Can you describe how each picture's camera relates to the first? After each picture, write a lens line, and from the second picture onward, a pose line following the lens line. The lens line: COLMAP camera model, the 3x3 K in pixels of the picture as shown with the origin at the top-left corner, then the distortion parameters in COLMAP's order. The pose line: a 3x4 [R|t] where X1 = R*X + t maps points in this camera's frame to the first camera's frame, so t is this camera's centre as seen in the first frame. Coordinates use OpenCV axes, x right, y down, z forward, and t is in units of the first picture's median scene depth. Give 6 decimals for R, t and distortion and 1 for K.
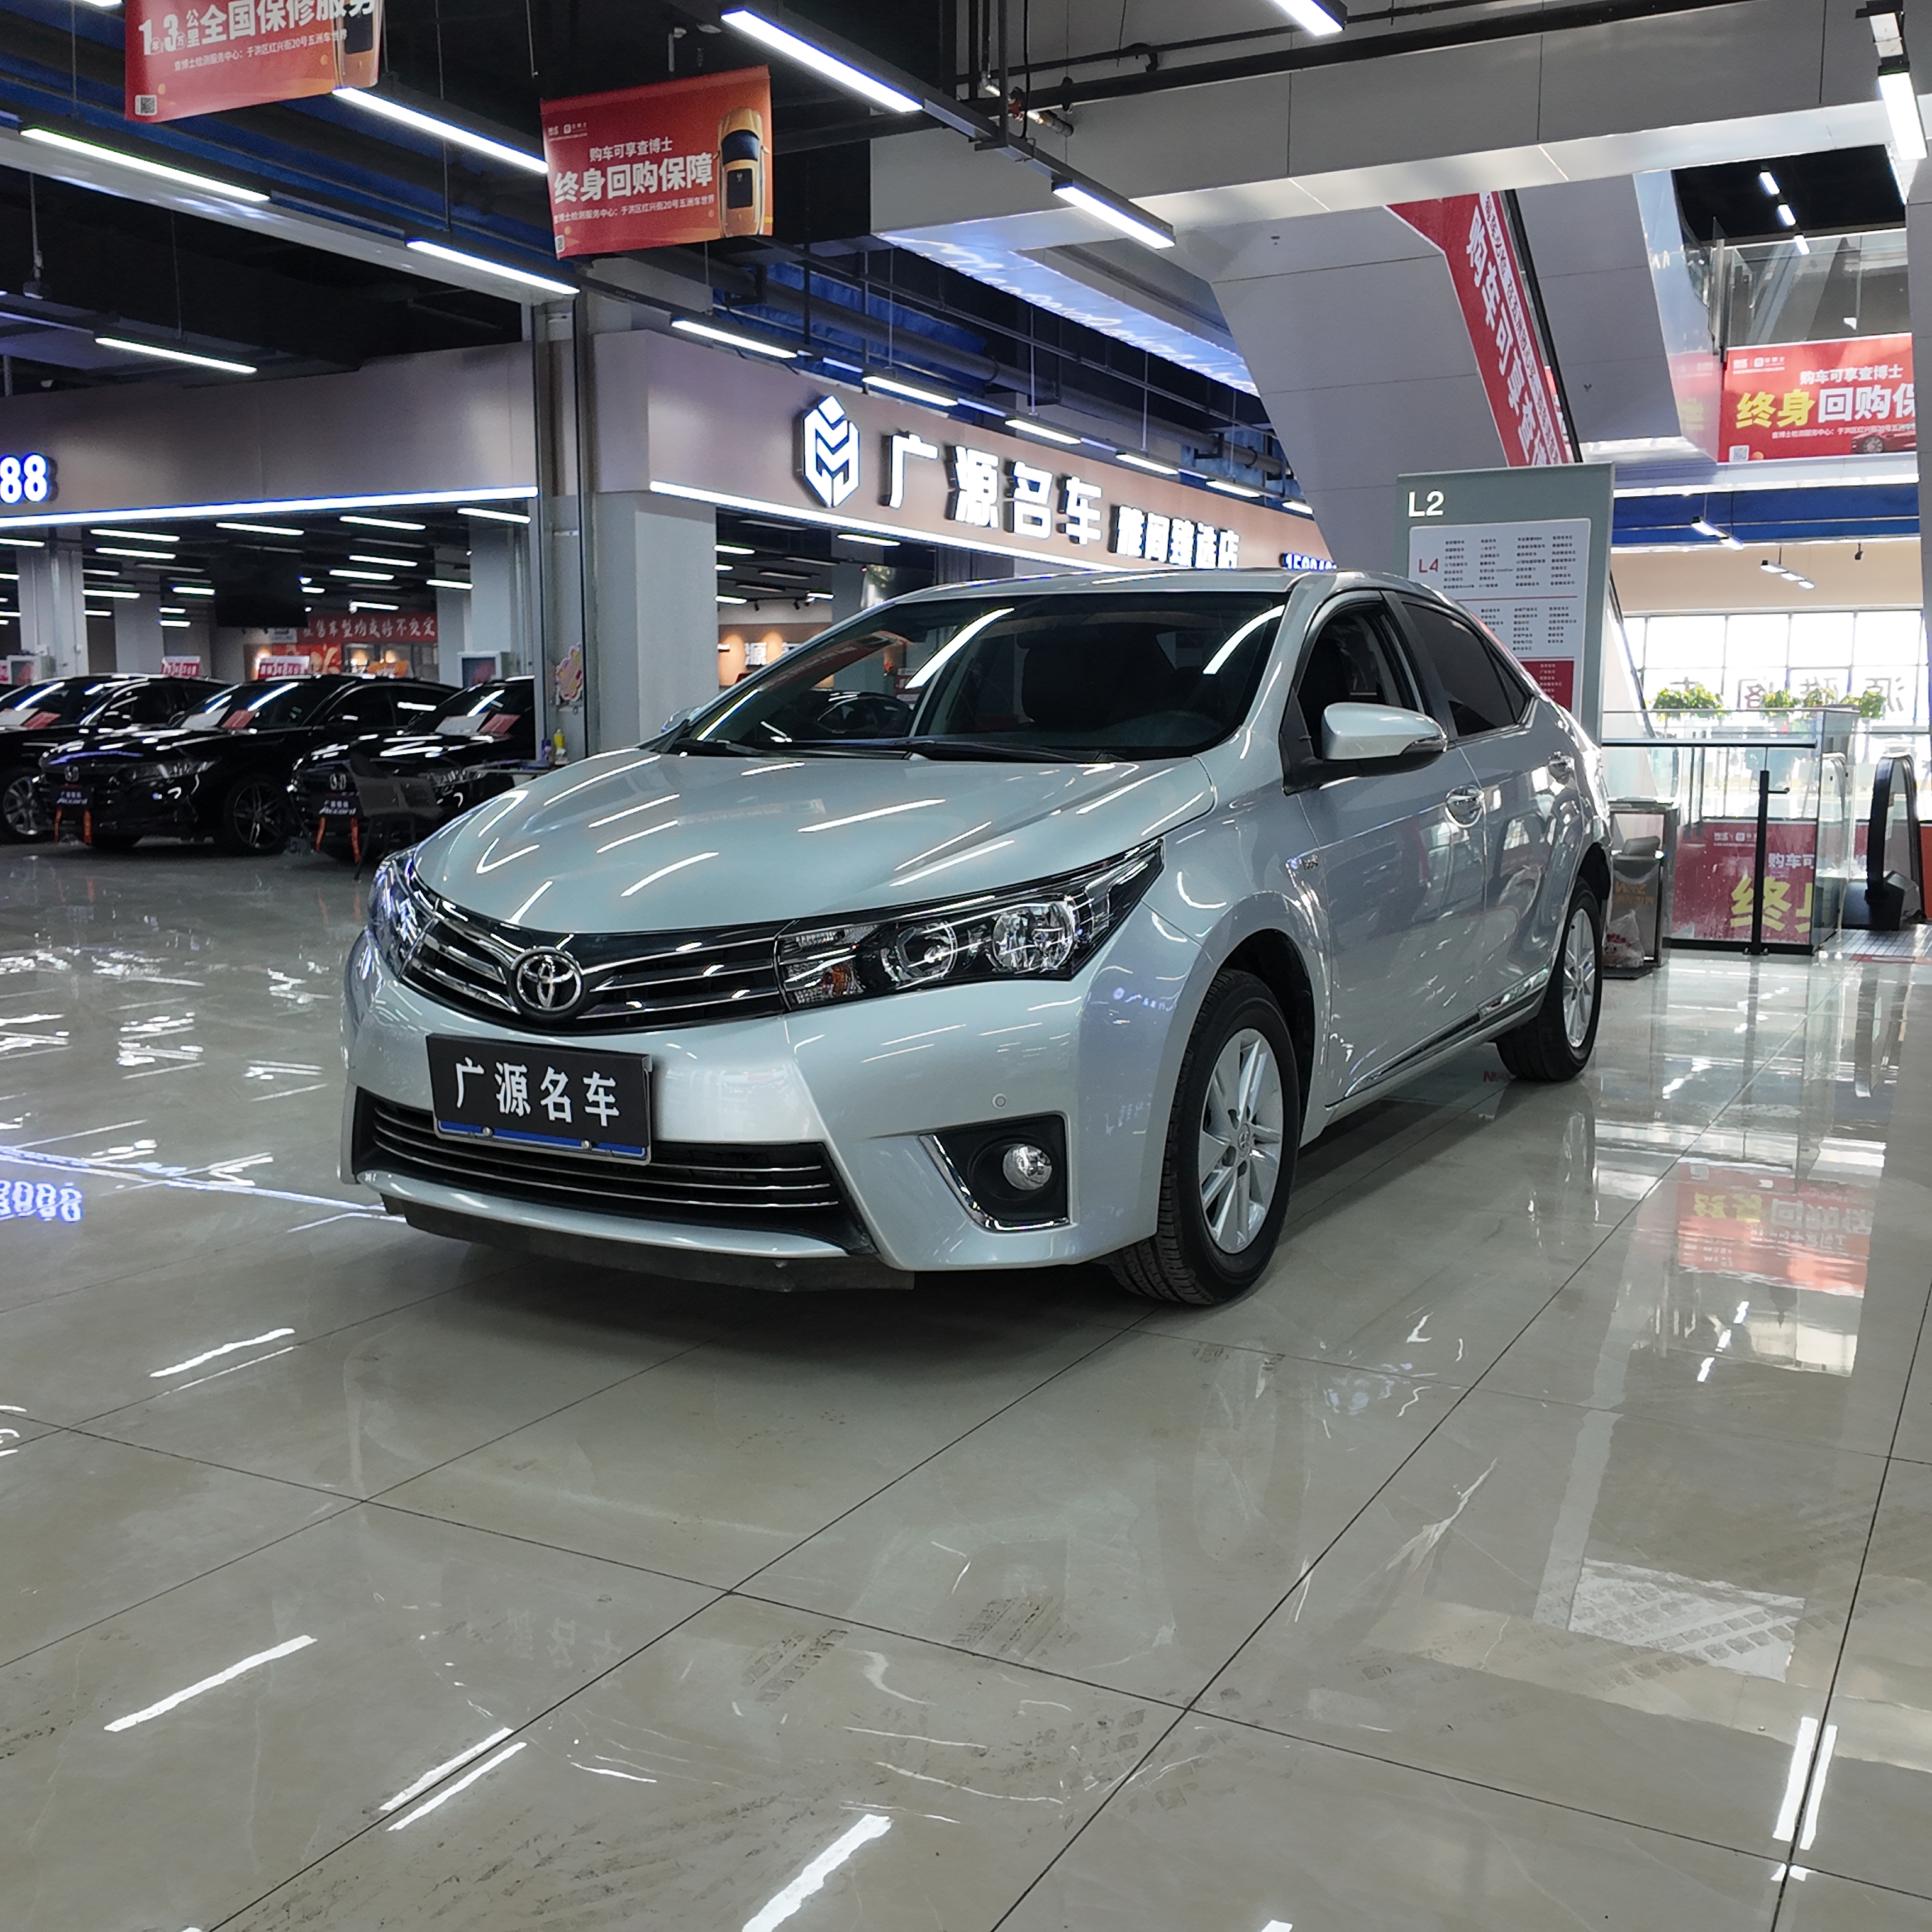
lens RADIAL K [[1980.5, 0, 966.0], [0, 1980.5, 966.0], [0, 0, 1]] dist [0.147027, -0.259676]
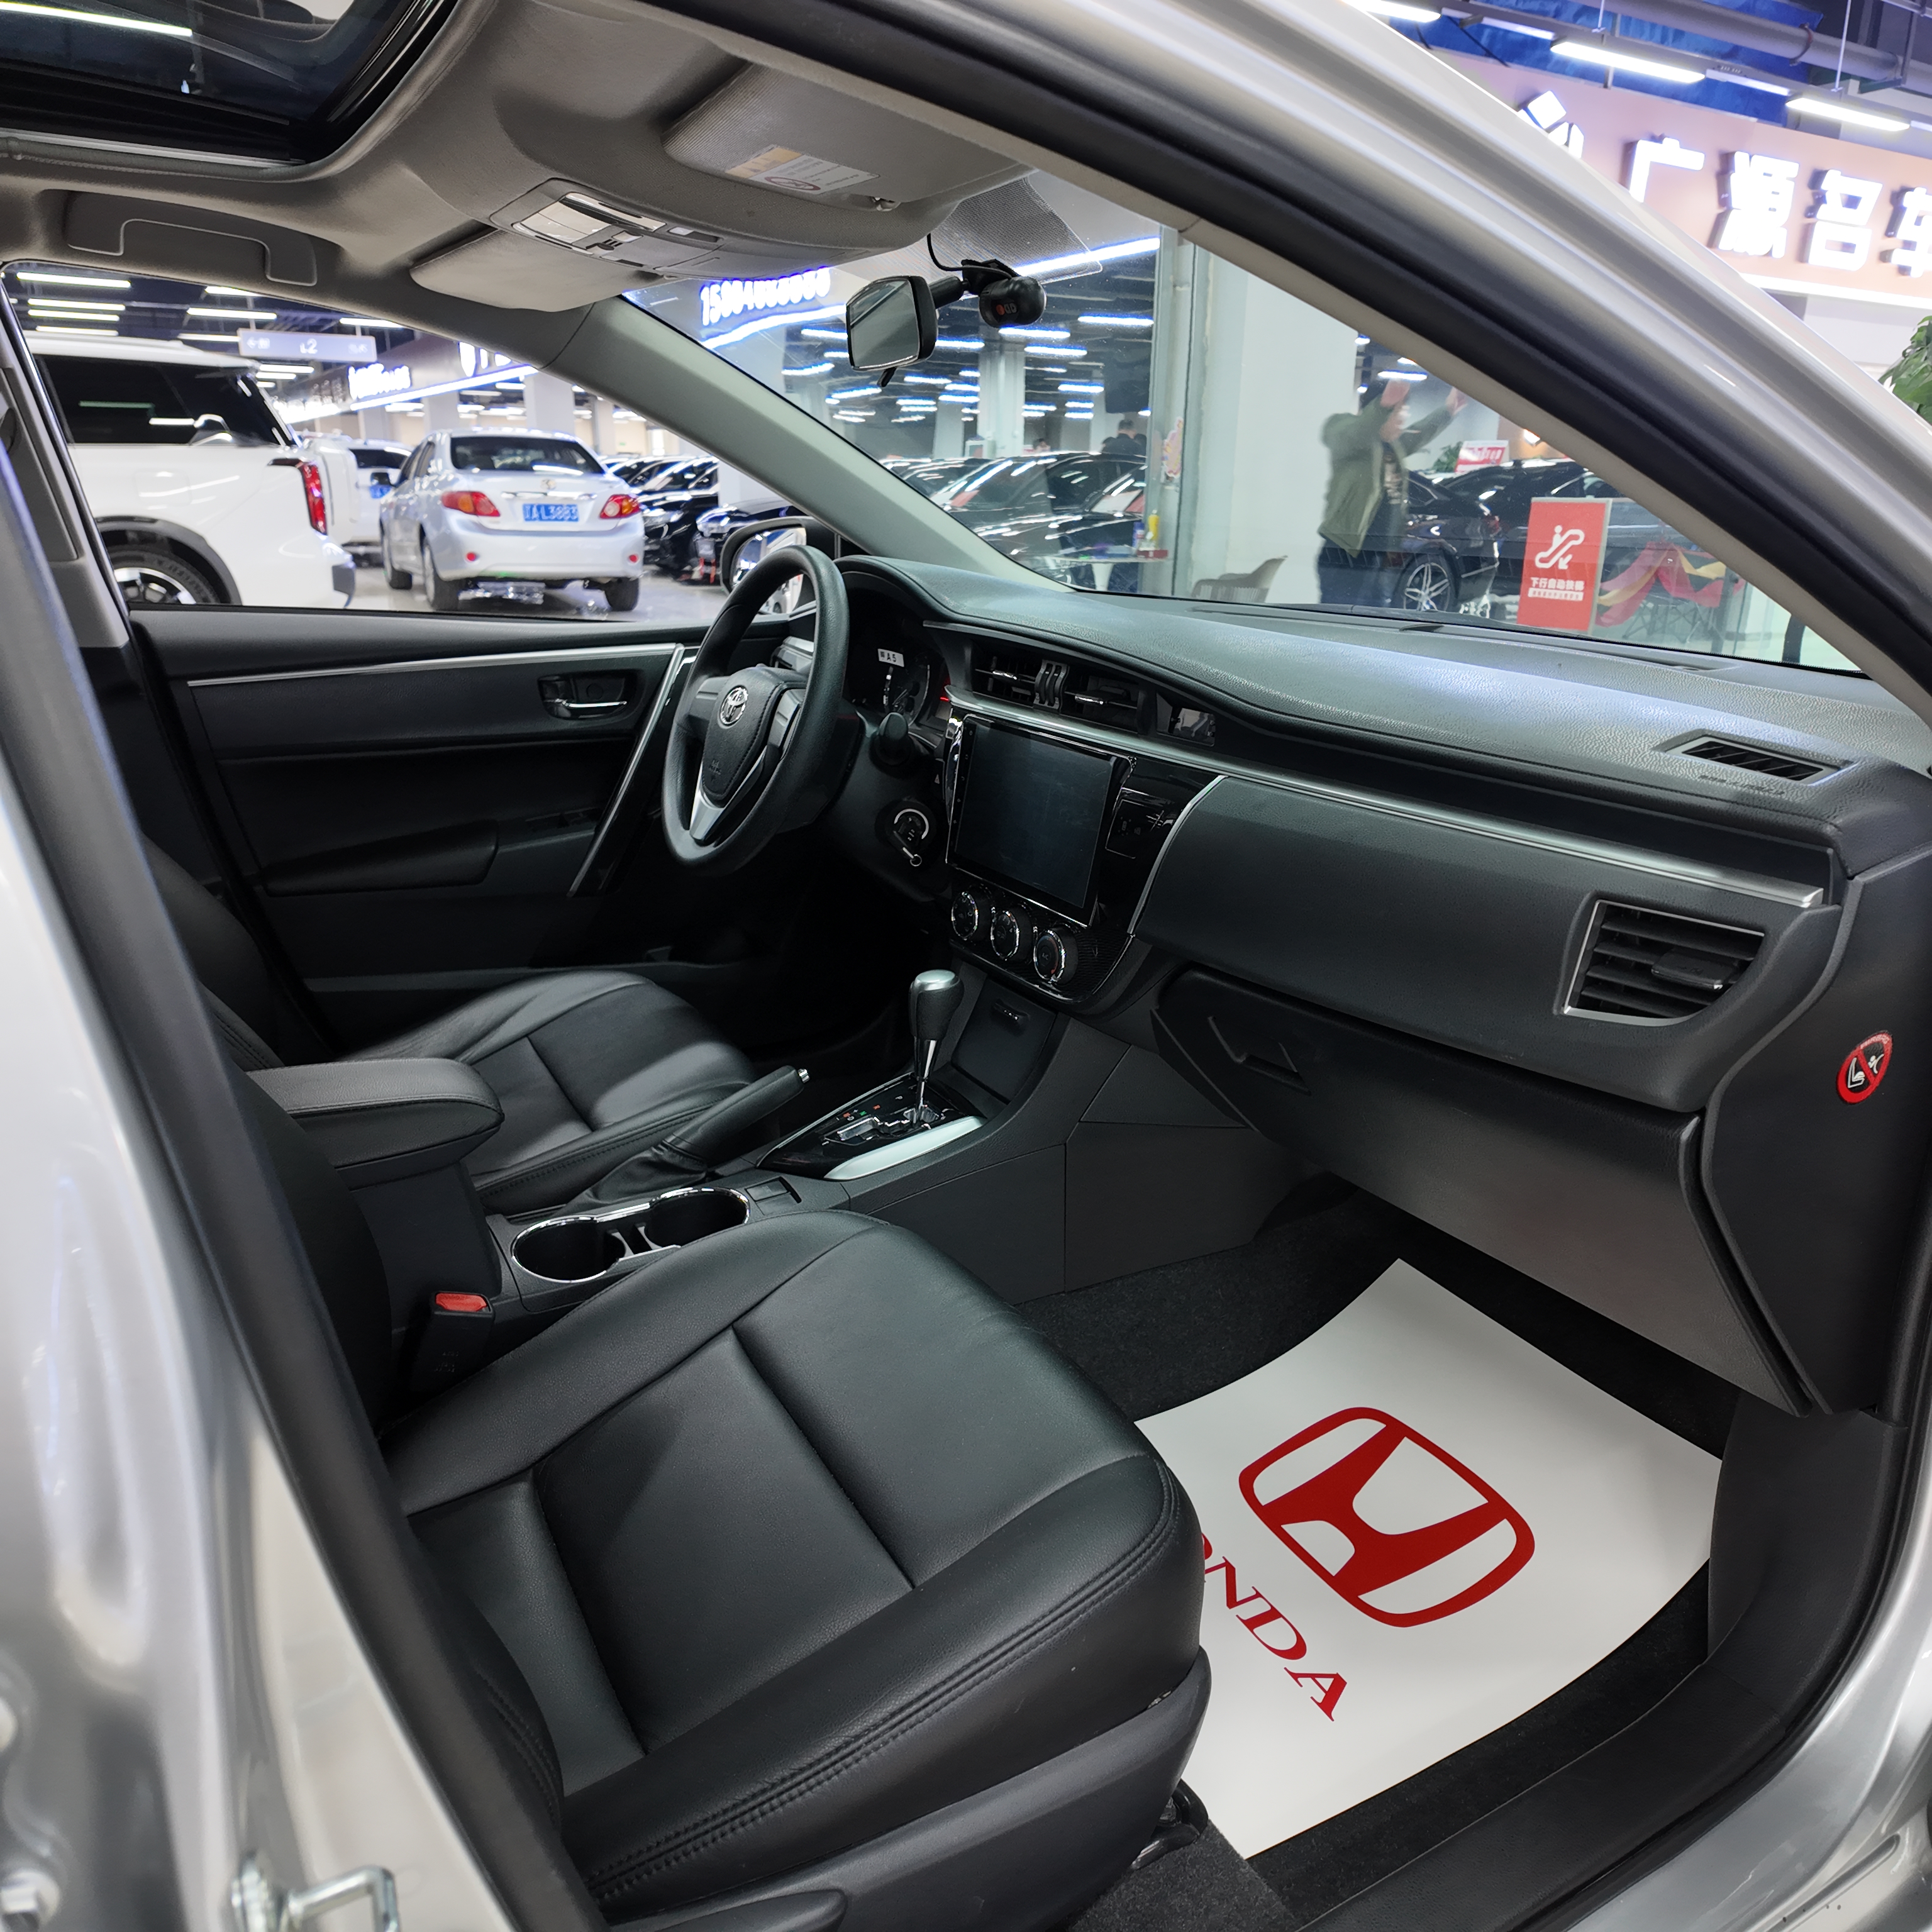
lens RADIAL K [[1444.7, 0, 965.2], [0, 1444.7, 998.3], [0, 0, 1]] dist [-0.000774, -0.000847]
pose [[0.854301, 0.180001, -0.487616, 0.093083], [-0.069695, 0.969320, 0.235714, -0.048011], [0.515085, -0.167386, 0.840636, 0.334410]]
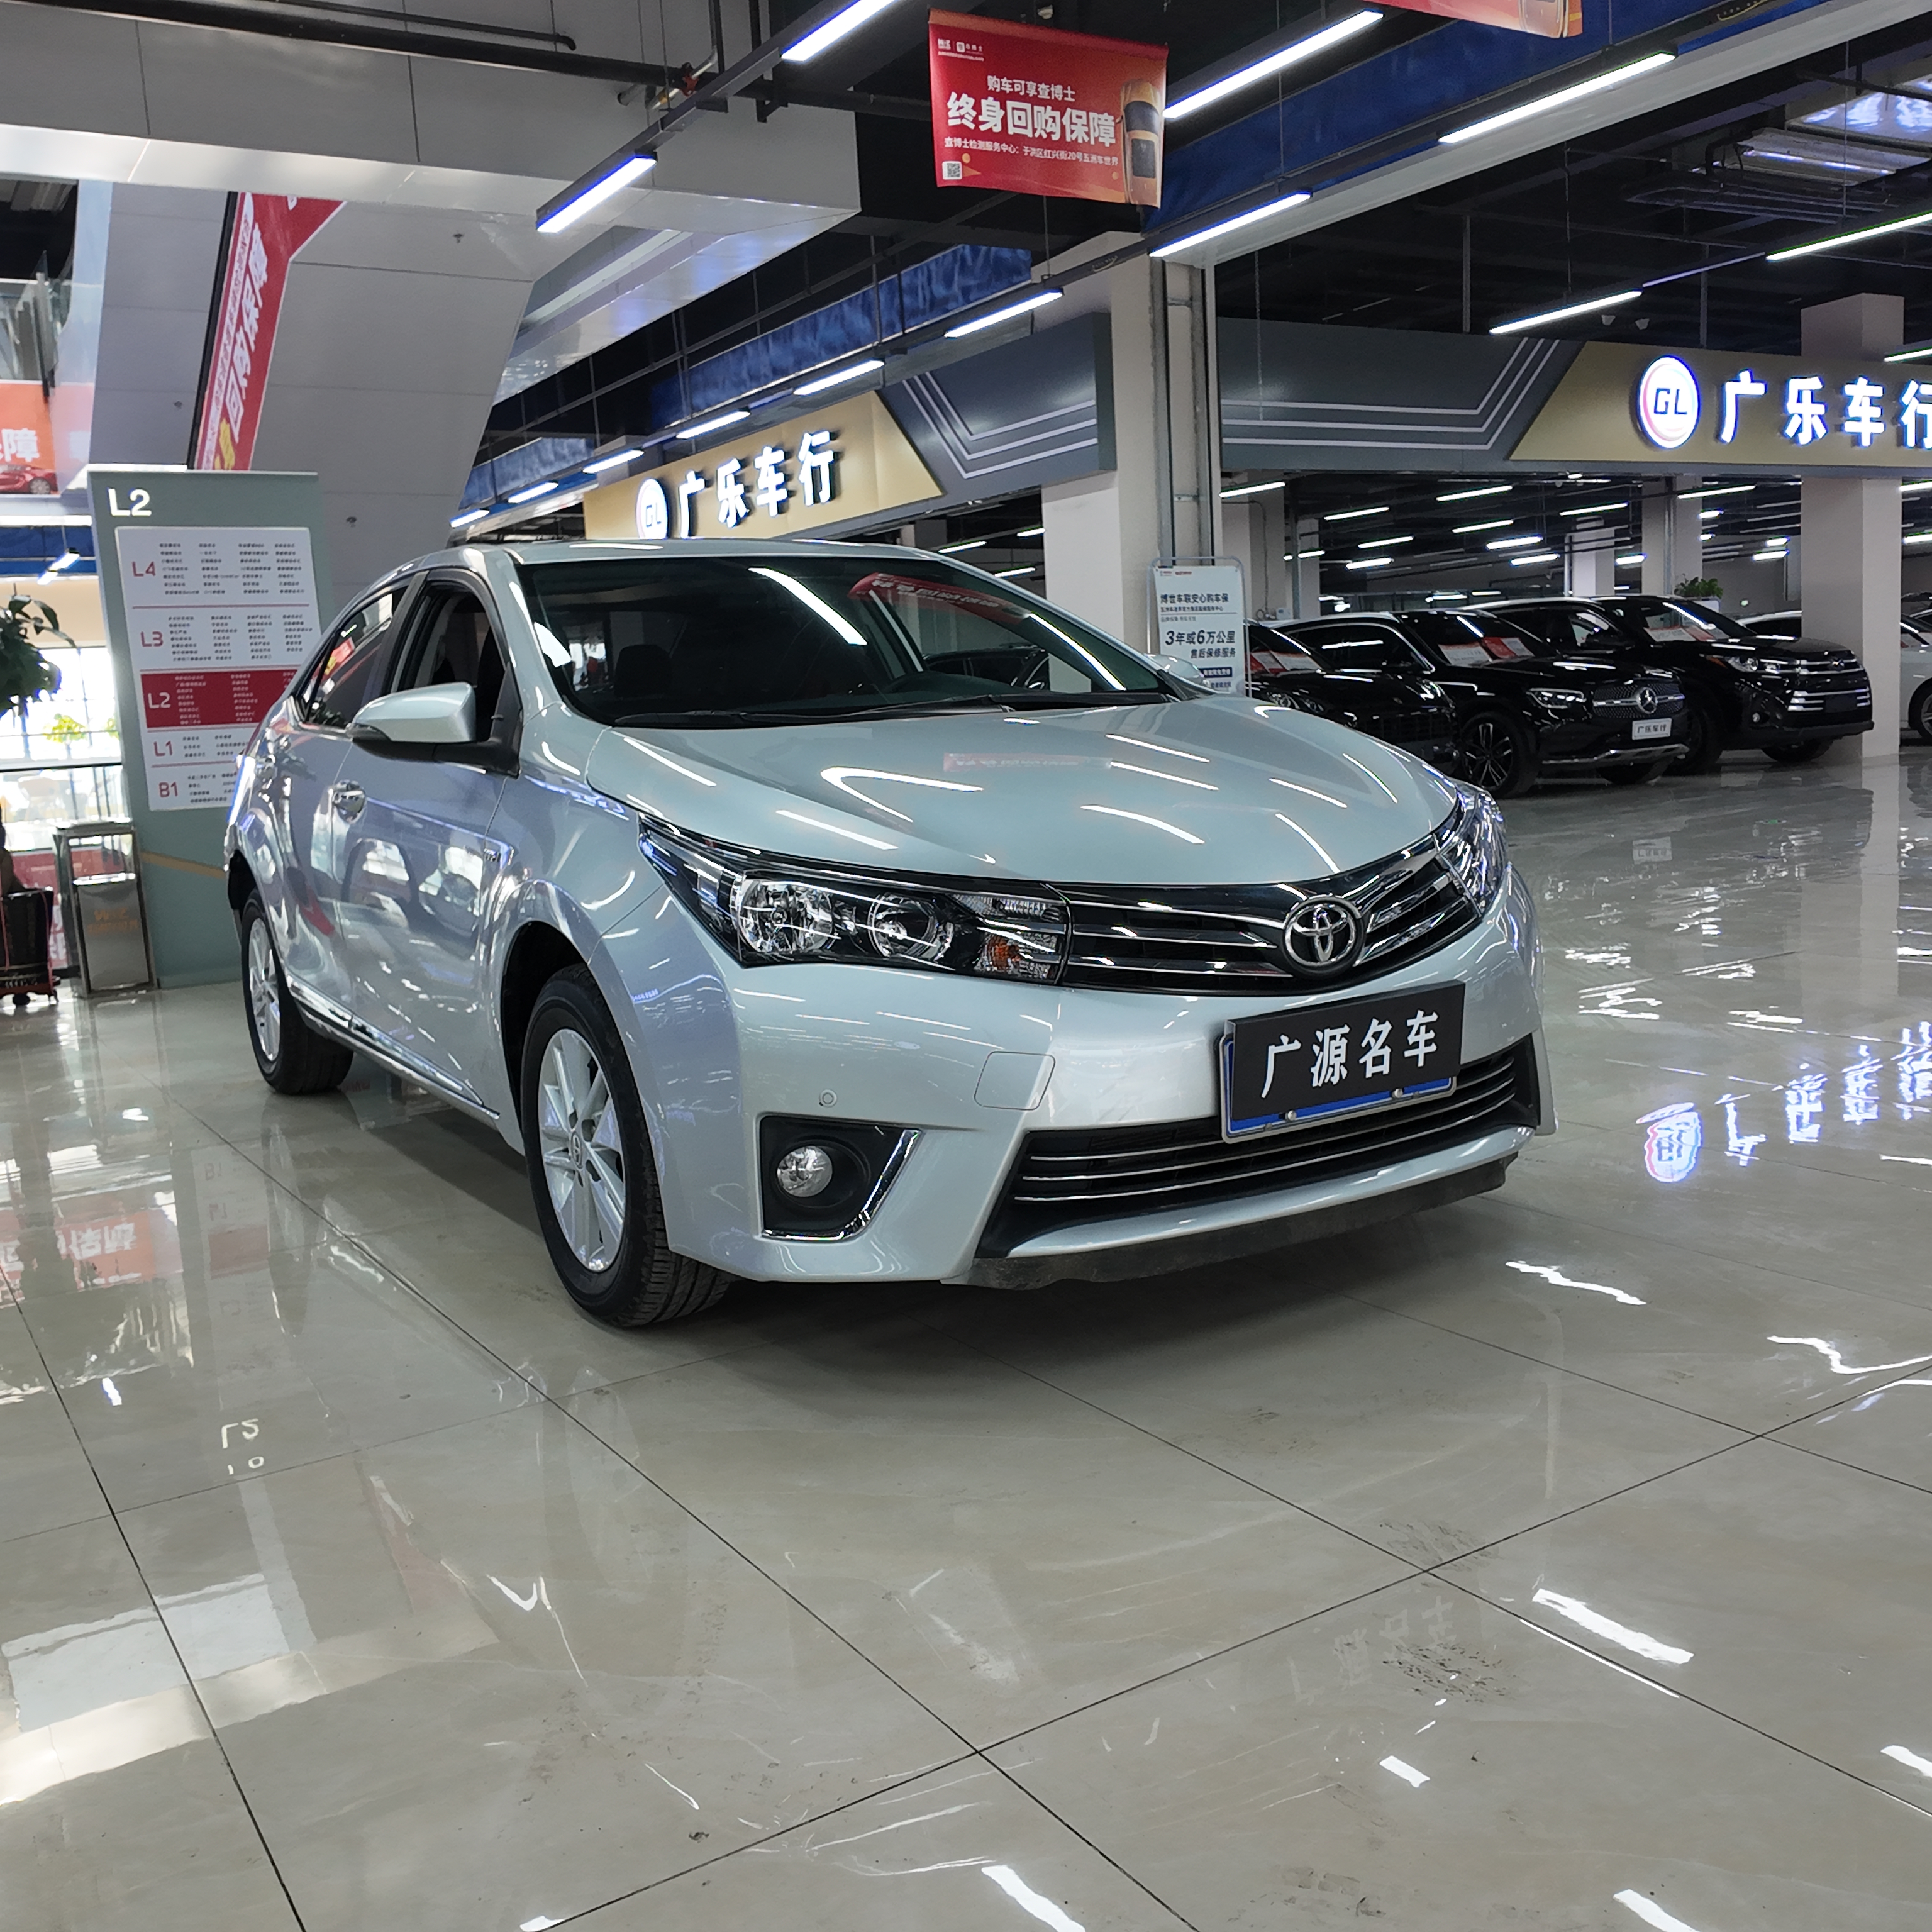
lens RADIAL K [[1847.6, 0, 966.0], [0, 1847.6, 966.0], [0, 0, 1]] dist [0.148849, -0.263974]
pose [[0.488740, -0.153390, 0.858839, -0.242286], [0.167345, 0.982625, 0.080268, -0.017282], [-0.856229, 0.104492, 0.505918, 0.169402]]
